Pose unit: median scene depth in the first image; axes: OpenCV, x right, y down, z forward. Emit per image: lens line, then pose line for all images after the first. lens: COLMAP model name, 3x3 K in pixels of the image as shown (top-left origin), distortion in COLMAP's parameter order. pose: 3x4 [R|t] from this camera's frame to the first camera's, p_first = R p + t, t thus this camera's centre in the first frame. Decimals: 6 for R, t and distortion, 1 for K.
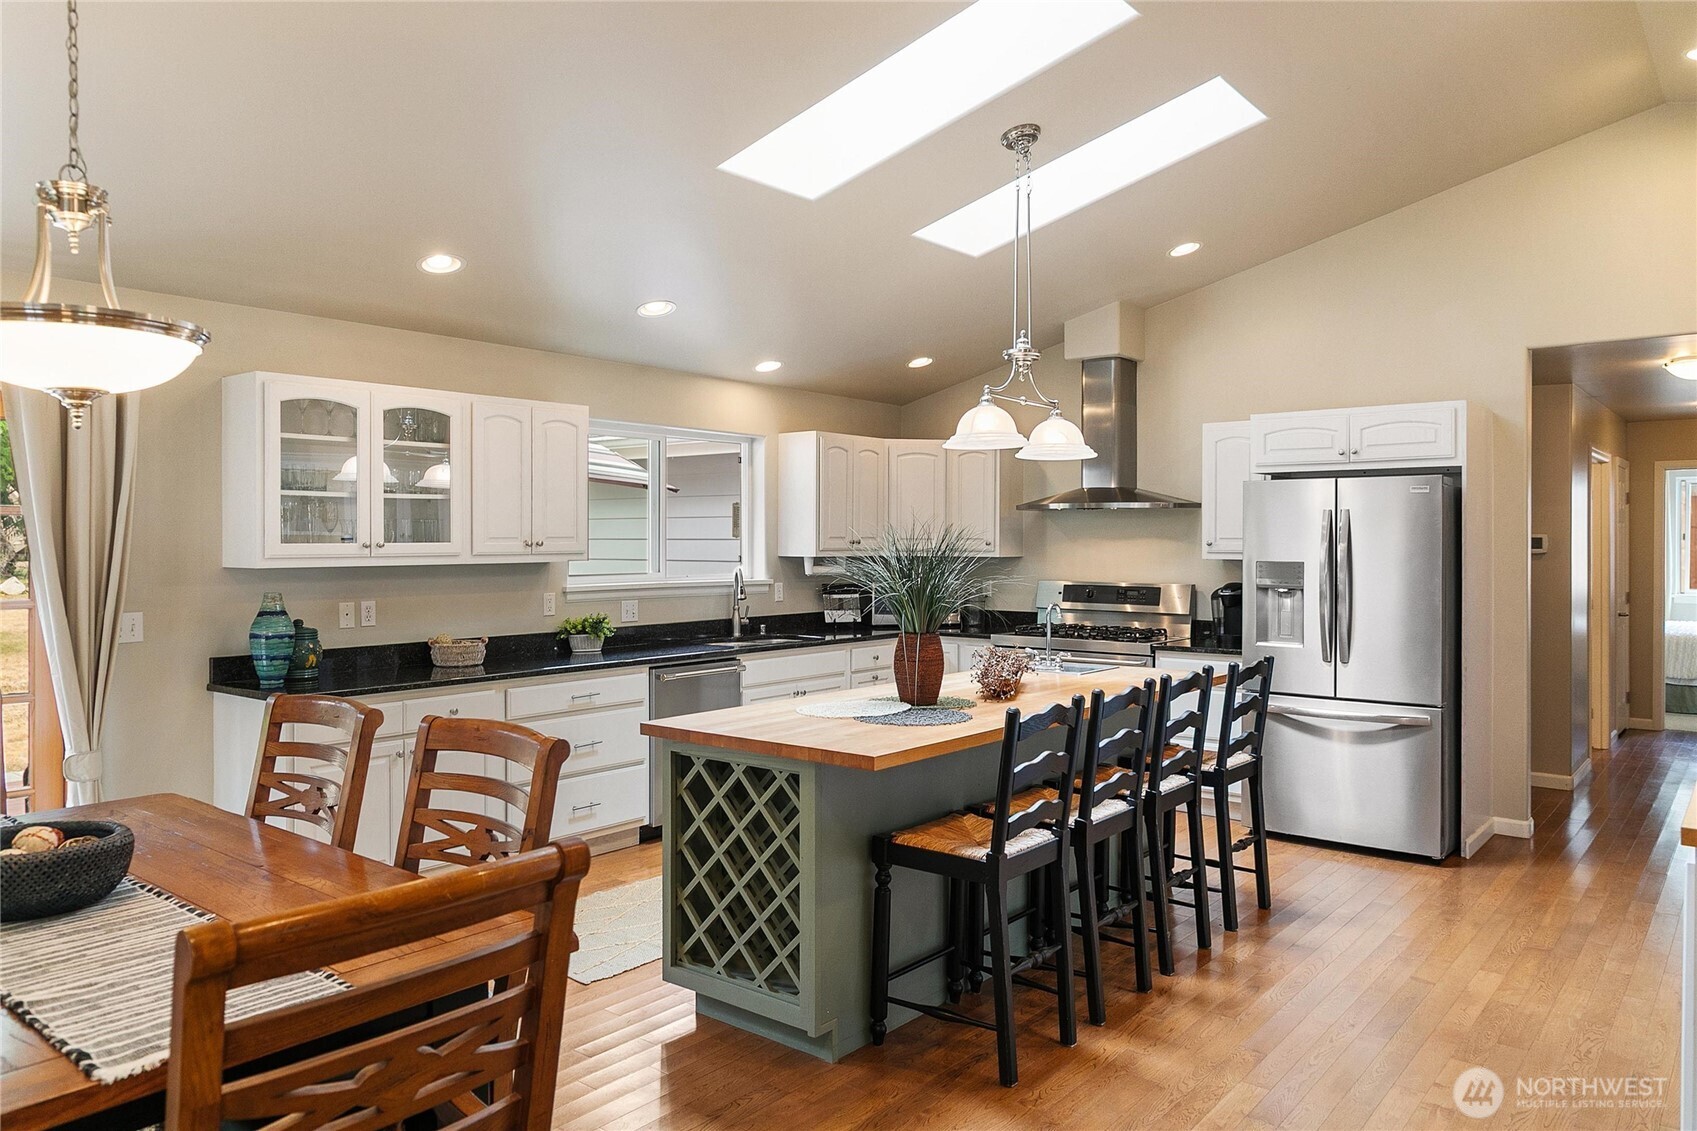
lens RADIAL K [[1156.3, 0, 829.4], [0, 1156.3, 562.2], [0, 0, 1]] dist [0.001208, -0.000361]
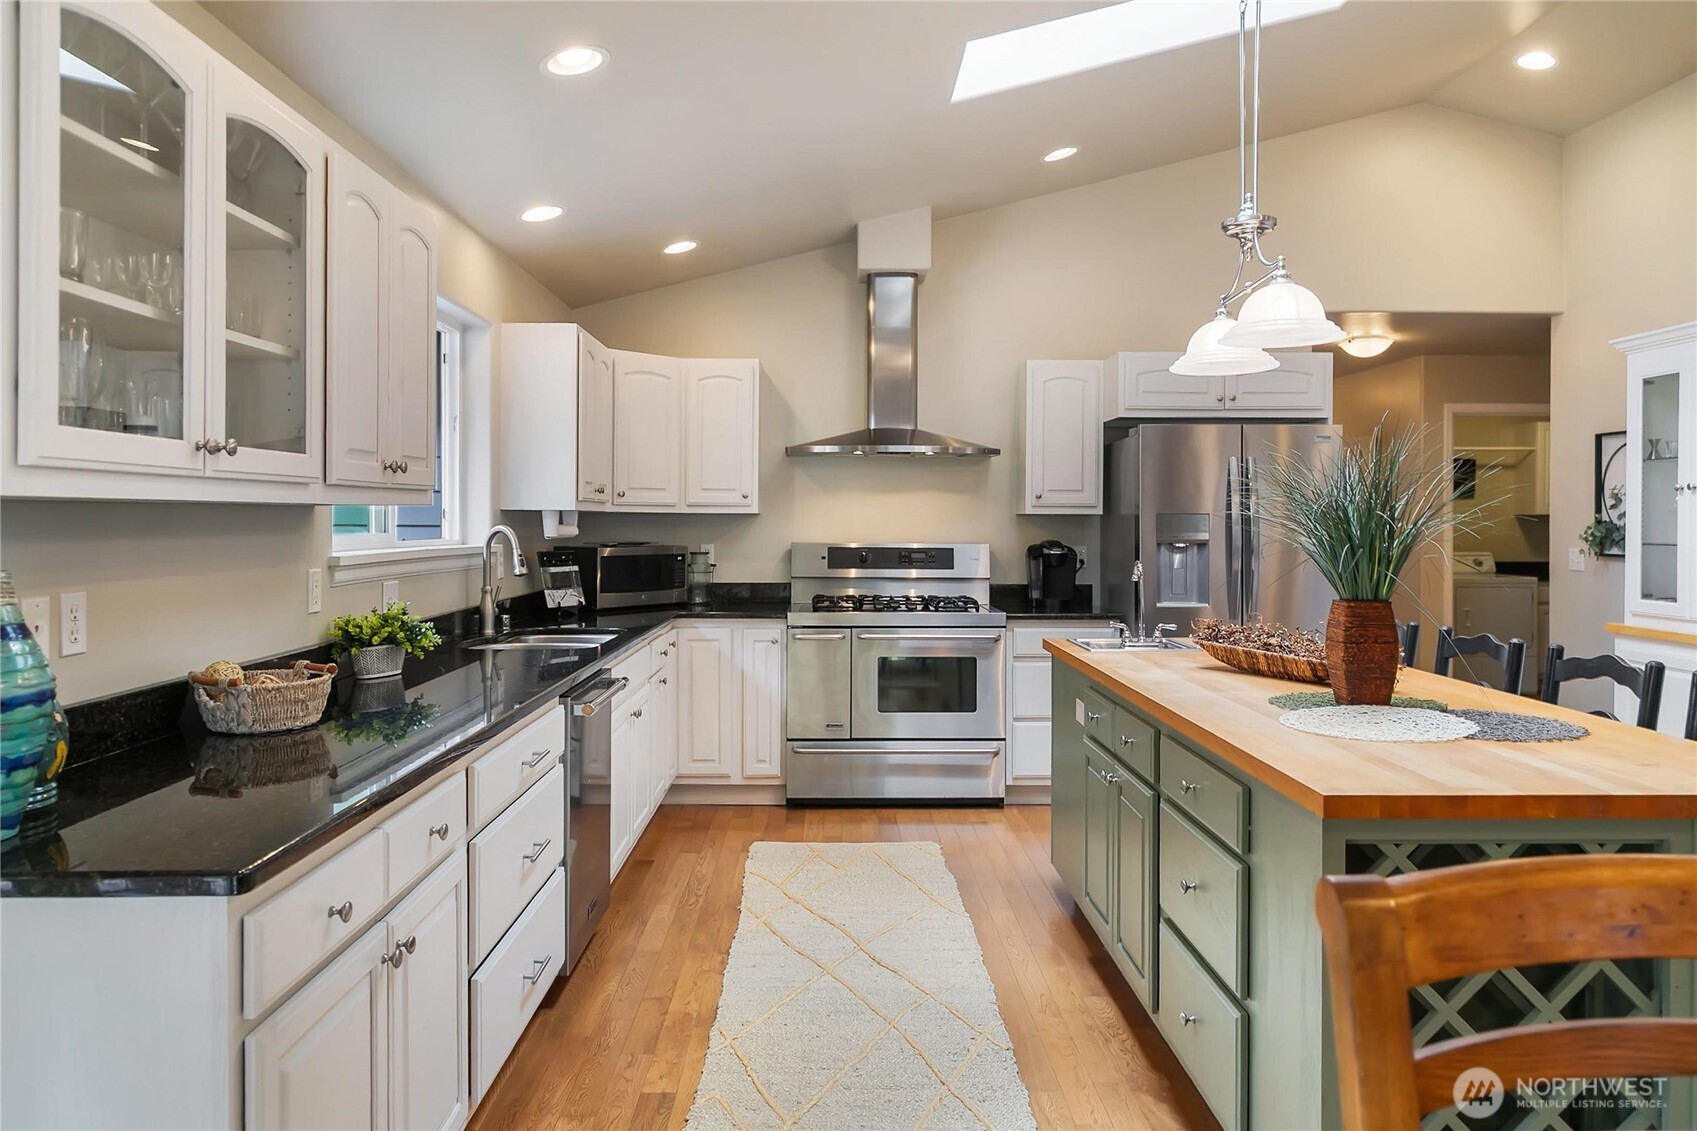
lens RADIAL K [[1179.9, 0, 842.3], [0, 1179.9, 539.4], [0, 0, 1]] dist [0.003476, 0.000813]
pose [[0.762500, -0.008575, 0.646932, -0.443977], [0.008284, 0.999960, 0.003490, 0.015280], [-0.646936, 0.002698, 0.762540, 0.498357]]
